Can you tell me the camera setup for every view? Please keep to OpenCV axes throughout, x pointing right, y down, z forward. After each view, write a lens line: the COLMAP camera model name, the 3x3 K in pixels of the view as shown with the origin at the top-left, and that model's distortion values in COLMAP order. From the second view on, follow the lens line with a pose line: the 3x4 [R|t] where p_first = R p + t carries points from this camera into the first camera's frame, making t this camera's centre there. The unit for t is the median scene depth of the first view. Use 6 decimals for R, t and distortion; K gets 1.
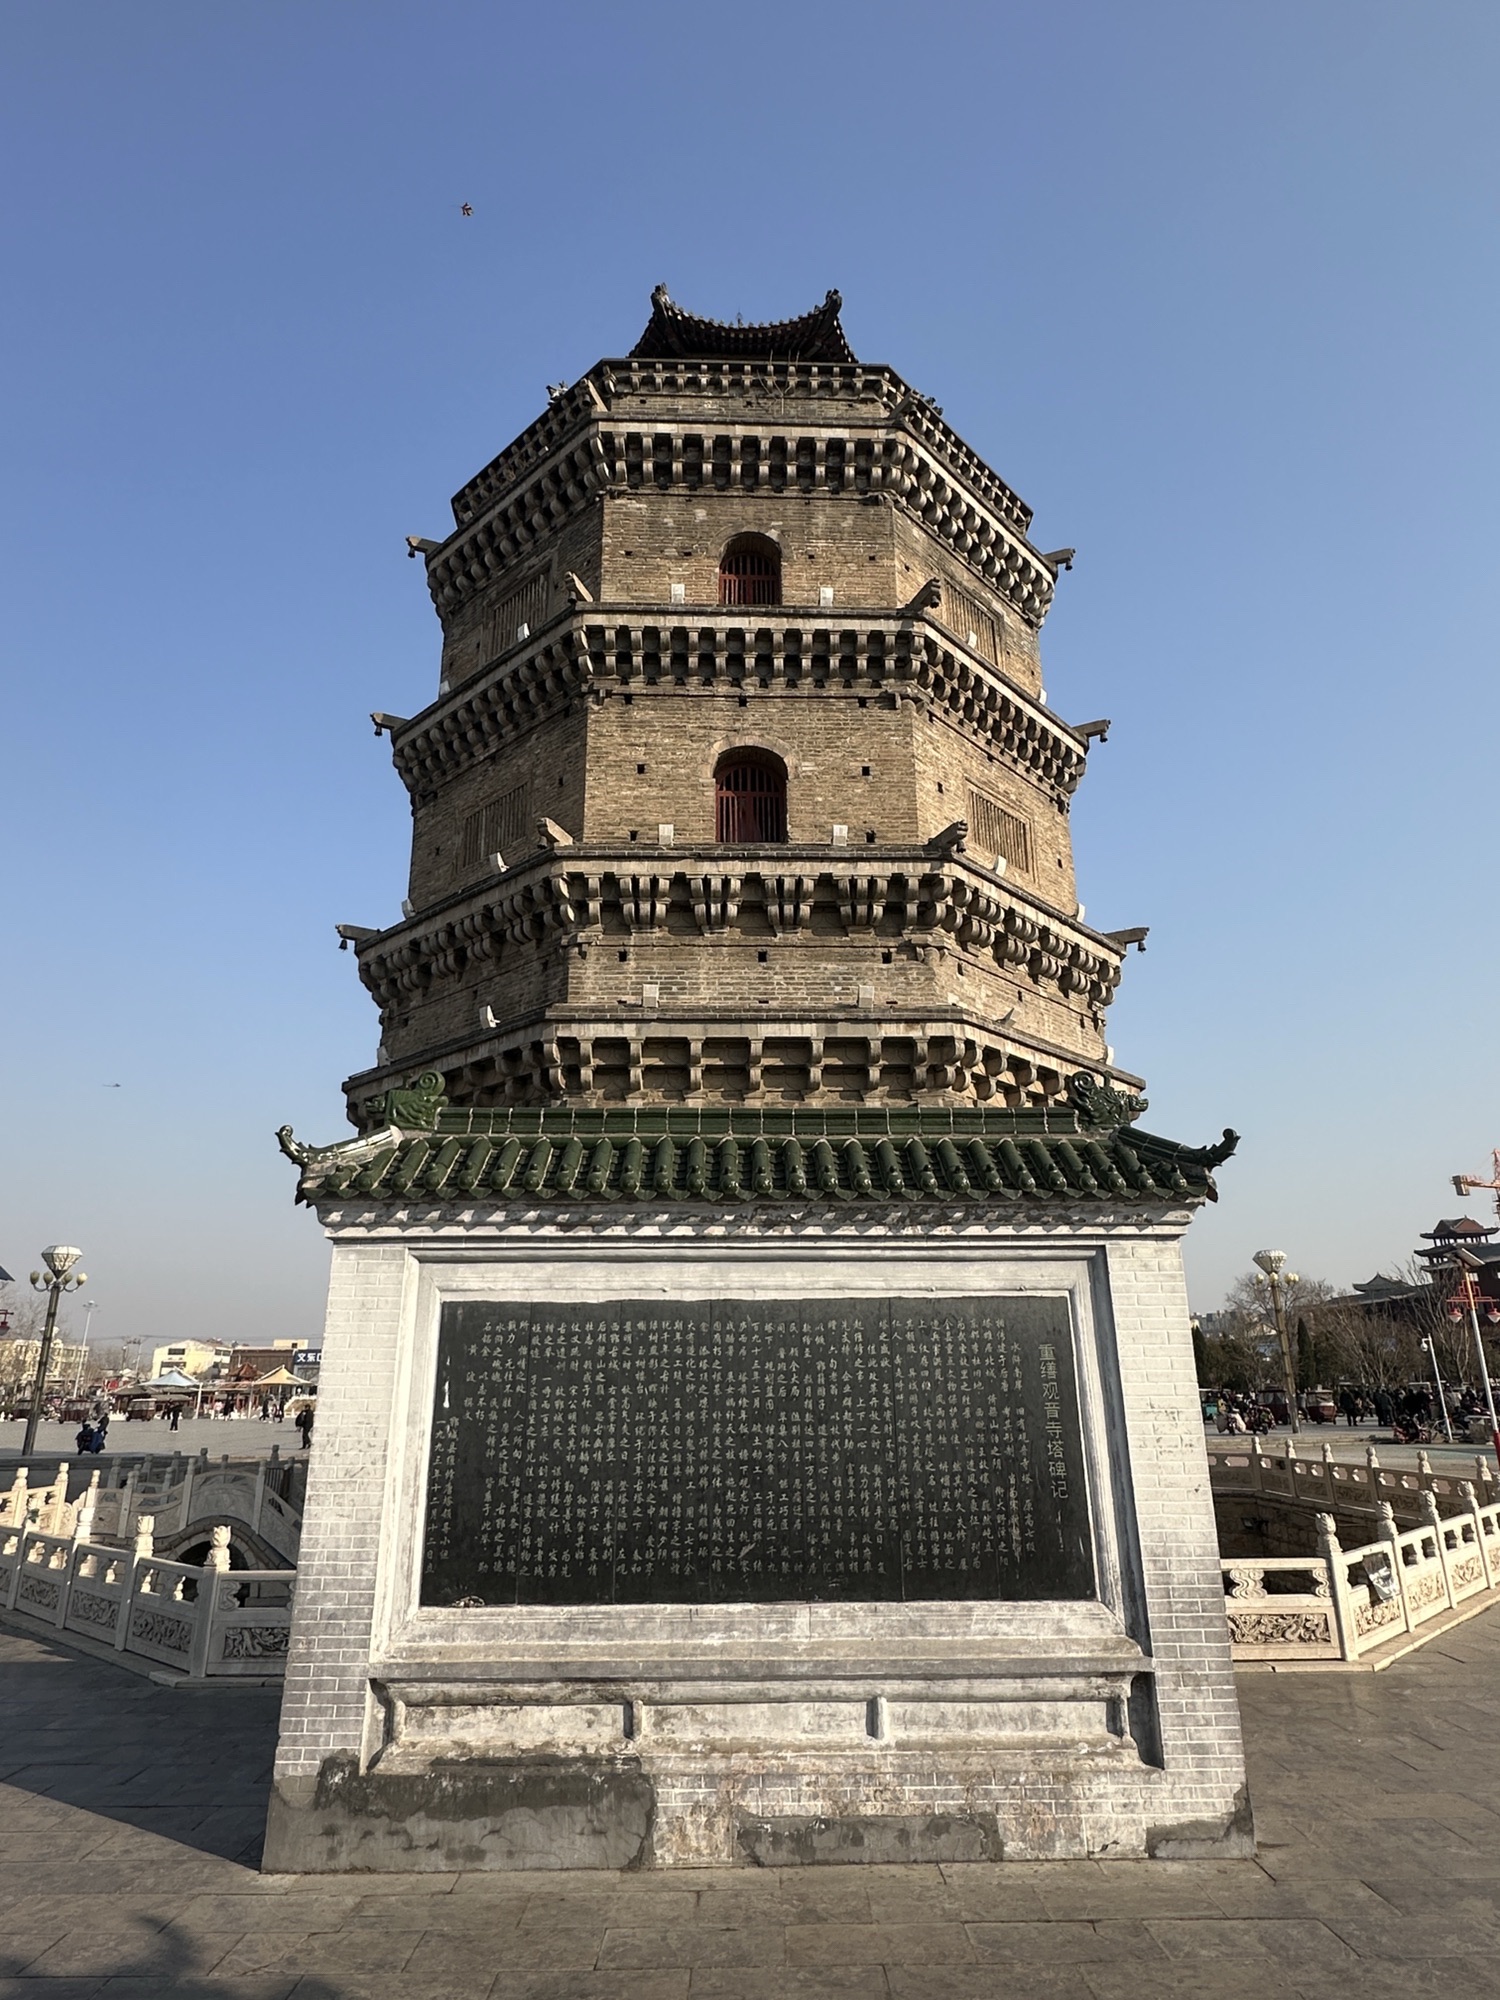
lens RADIAL K [[1150.3, 0, 750.0], [0, 1150.3, 1000.0], [0, 0, 1]] dist [-0.016745, -0.000728]
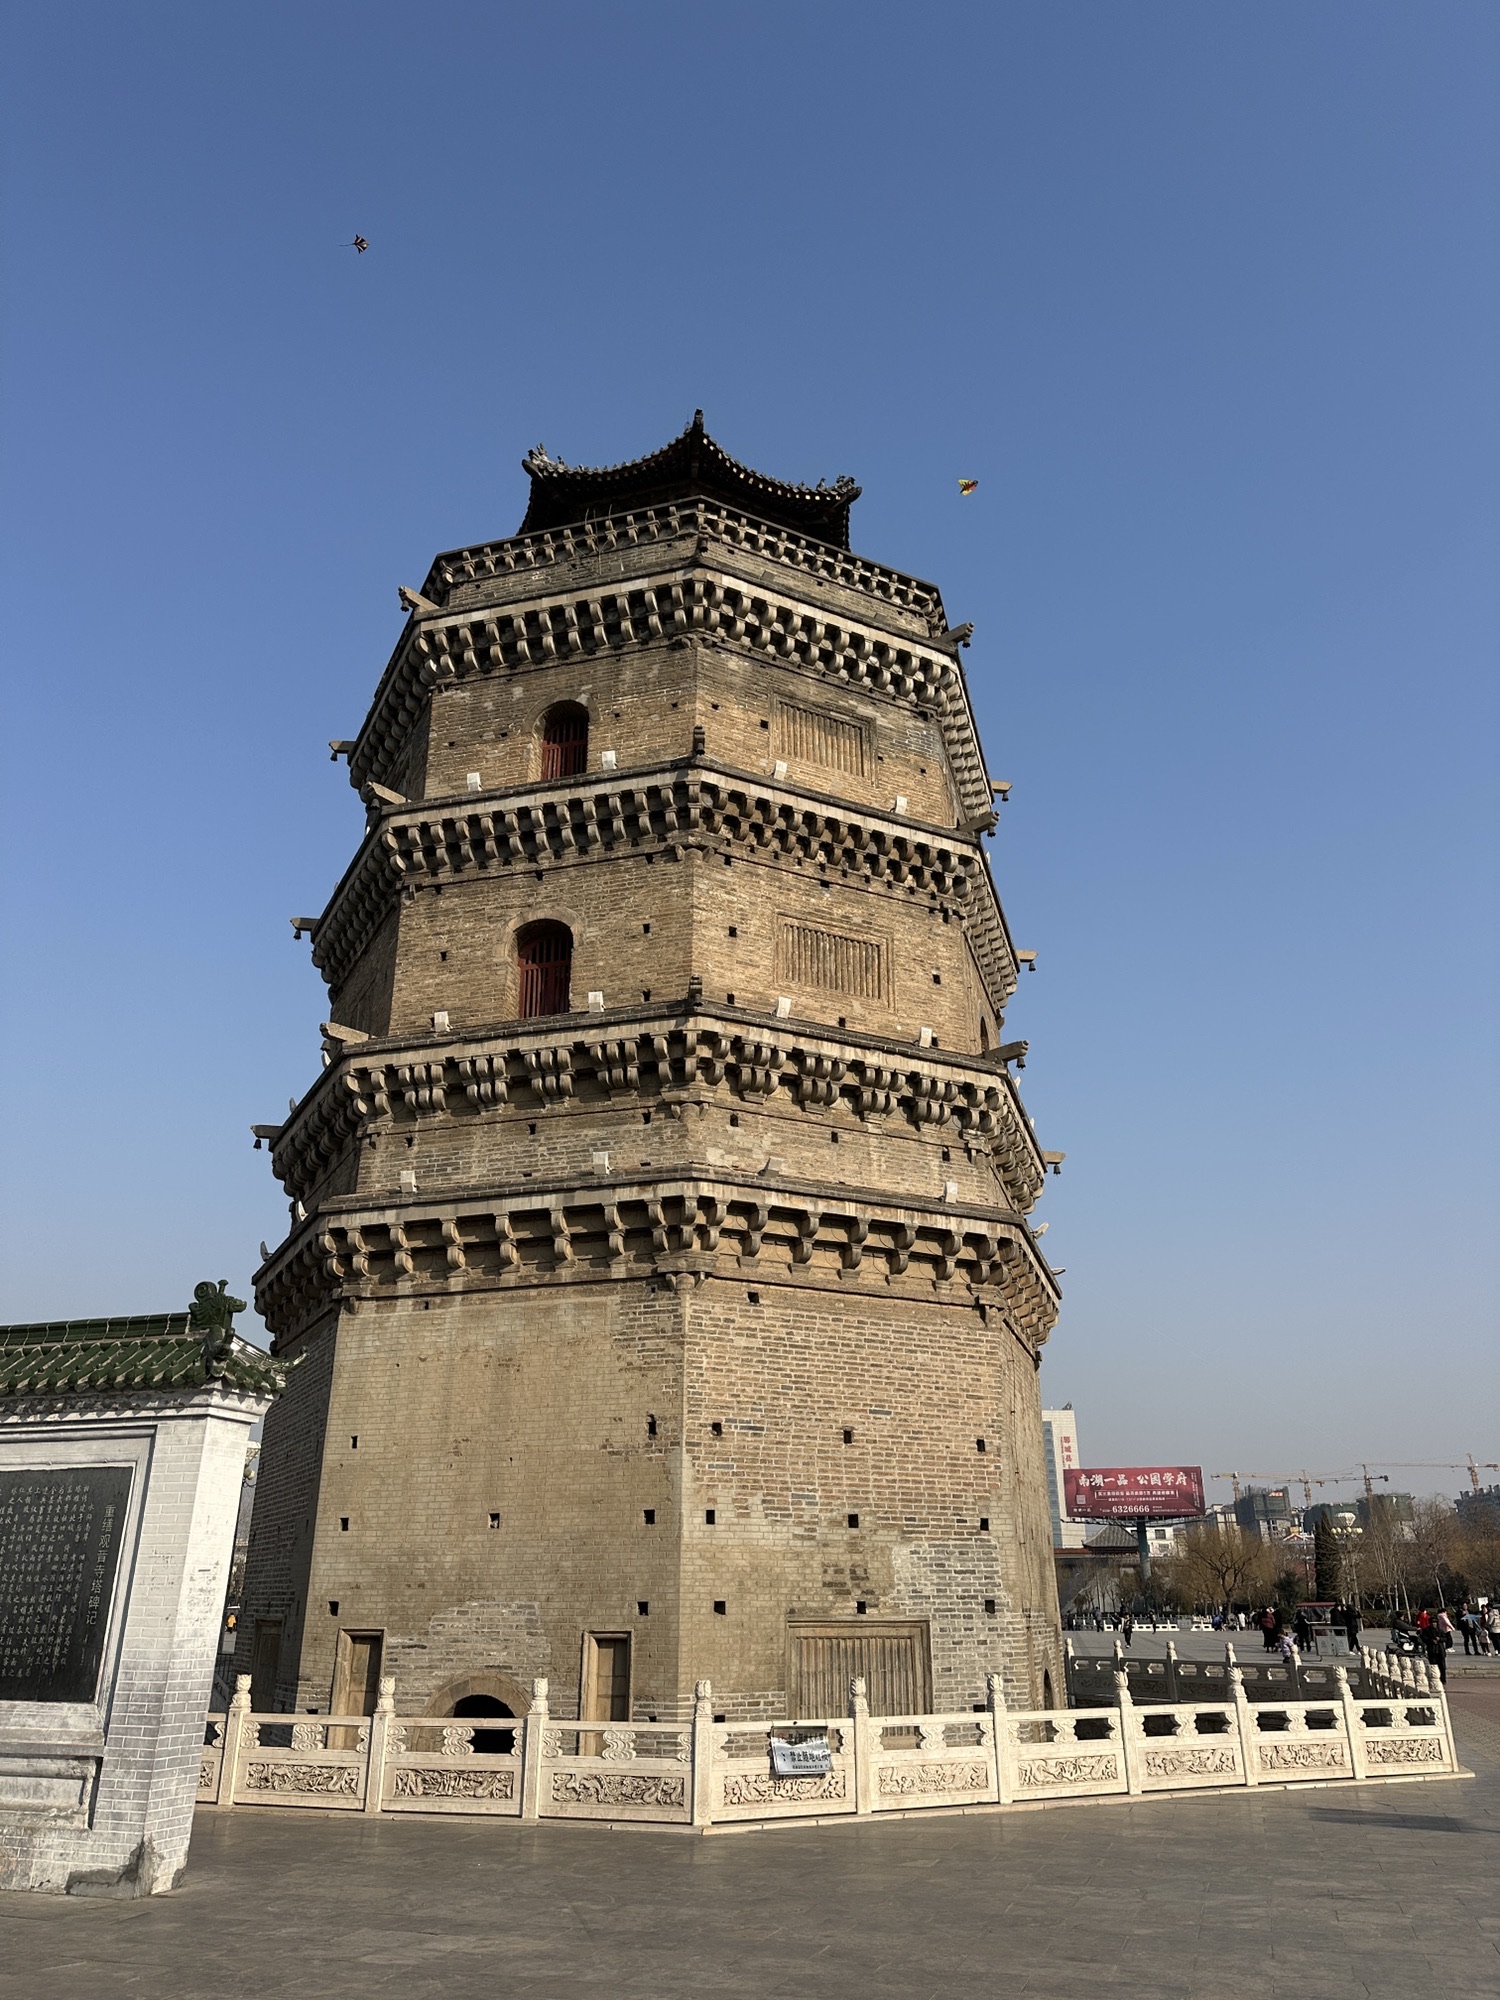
lens RADIAL K [[1399.4, 0, 750.0], [0, 1399.4, 1000.0], [0, 0, 1]] dist [0.103286, -0.113084]
pose [[0.947448, -0.121021, -0.296136, 0.579396], [0.098115, 0.990998, -0.091080, -0.018929], [0.304493, 0.057238, 0.950793, -0.138518]]
